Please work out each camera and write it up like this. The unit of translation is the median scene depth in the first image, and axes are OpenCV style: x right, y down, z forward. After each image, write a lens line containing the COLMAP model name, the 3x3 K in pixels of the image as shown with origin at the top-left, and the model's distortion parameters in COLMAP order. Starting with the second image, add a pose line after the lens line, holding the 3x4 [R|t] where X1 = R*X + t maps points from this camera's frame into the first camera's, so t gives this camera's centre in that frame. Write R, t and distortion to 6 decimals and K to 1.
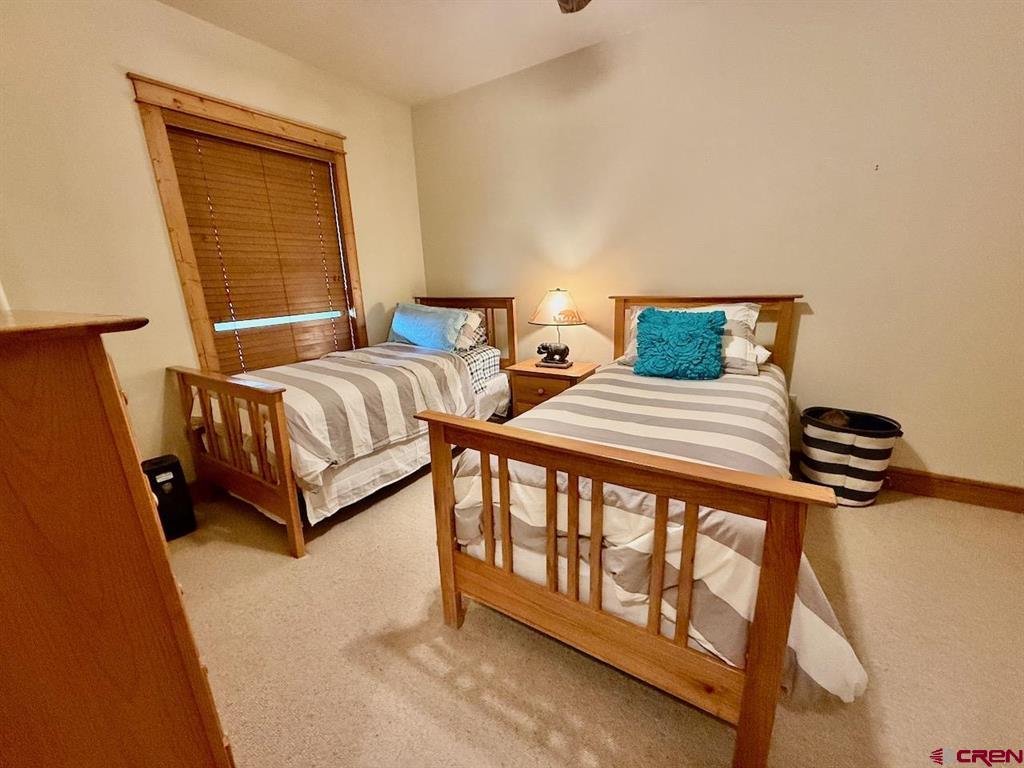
lens RADIAL K [[404.4, 0, 518.7], [0, 404.4, 389.1], [0, 0, 1]] dist [-0.003847, -0.001009]
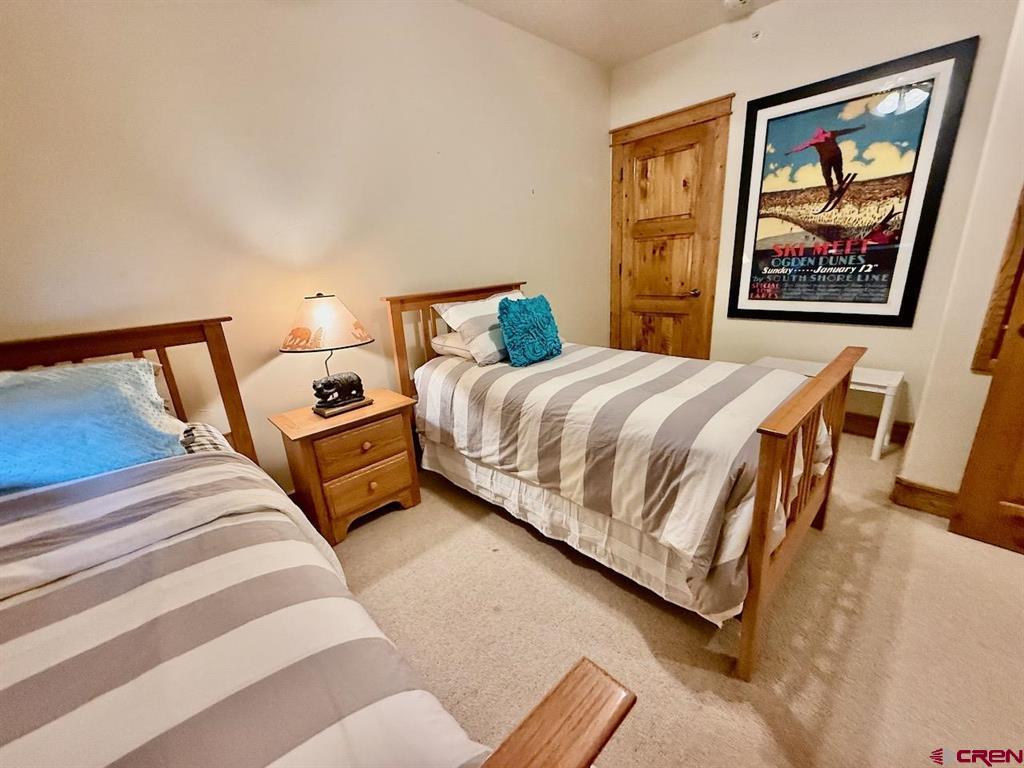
lens RADIAL K [[404.4, 0, 512.5], [0, 404.4, 380.7], [0, 0, 1]] dist [-0.003847, -0.001009]
pose [[0.263117, -0.257107, 0.929874, -0.654410], [0.307276, 0.935976, 0.171847, -0.186979], [-0.914522, 0.240512, 0.325274, 0.753591]]
